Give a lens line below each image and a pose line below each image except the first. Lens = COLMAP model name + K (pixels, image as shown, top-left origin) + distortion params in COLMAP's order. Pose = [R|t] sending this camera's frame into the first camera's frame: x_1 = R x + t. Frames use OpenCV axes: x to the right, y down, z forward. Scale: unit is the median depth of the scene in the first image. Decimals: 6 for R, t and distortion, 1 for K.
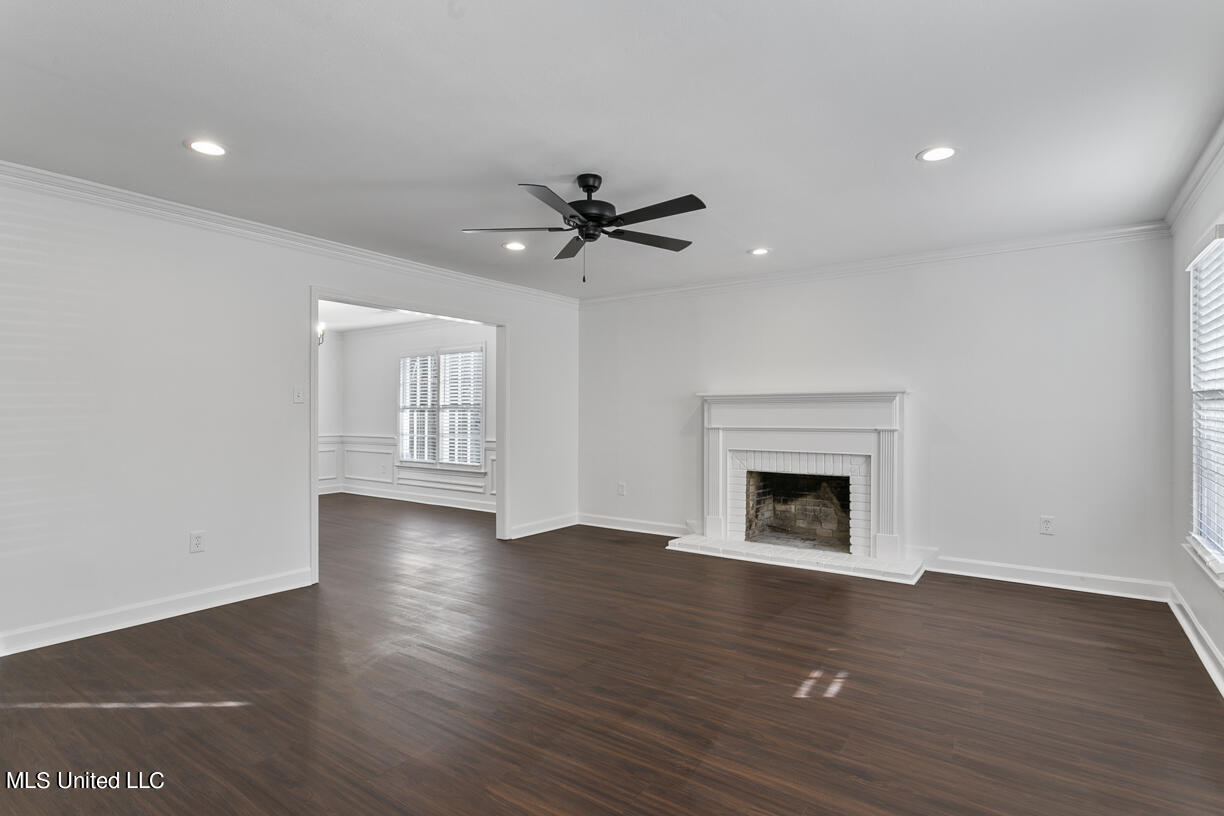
lens RADIAL K [[621.4, 0, 615.2], [0, 621.4, 414.2], [0, 0, 1]] dist [-0.005858, 0.000050]
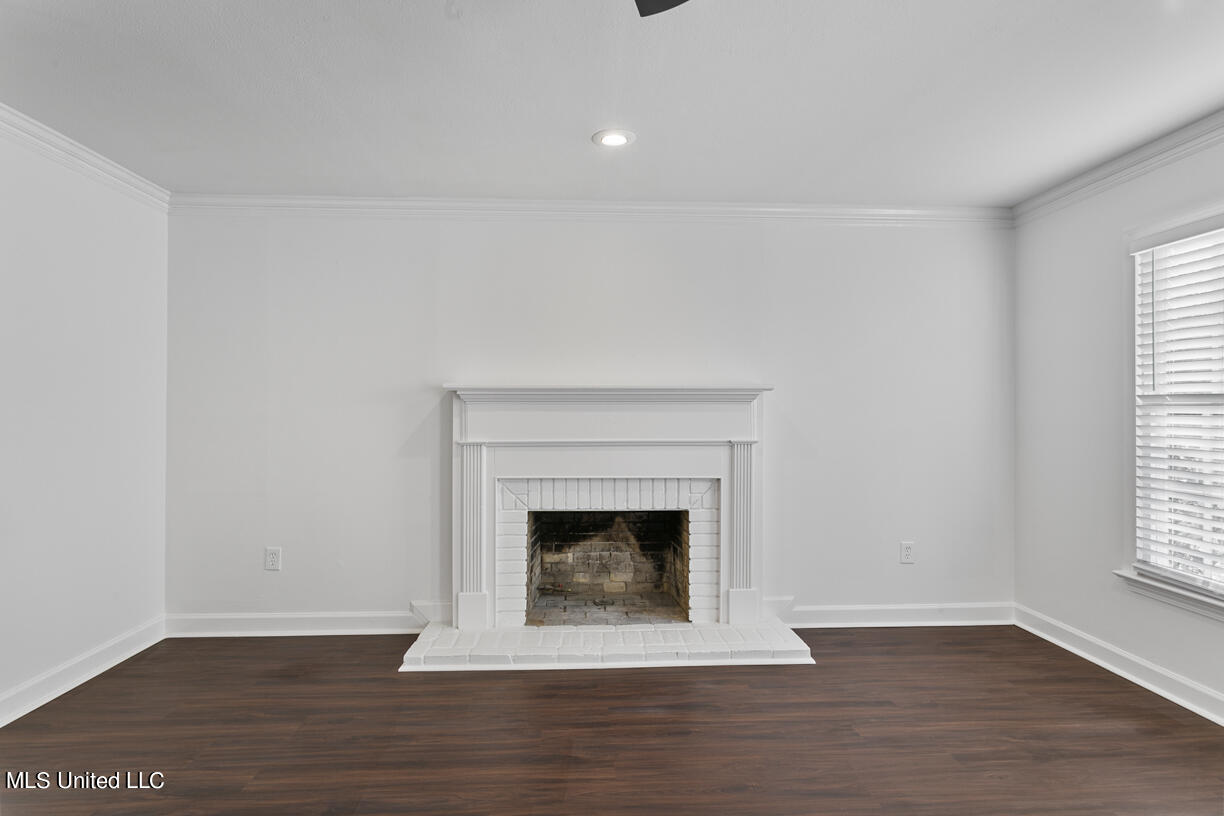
lens RADIAL K [[621.4, 0, 615.2], [0, 621.4, 414.2], [0, 0, 1]] dist [-0.005858, 0.000050]
pose [[0.785728, 0.001787, 0.618569, -0.101354], [-0.001182, 0.999998, -0.001387, -0.004764], [-0.618570, 0.000358, 0.785729, 0.454526]]
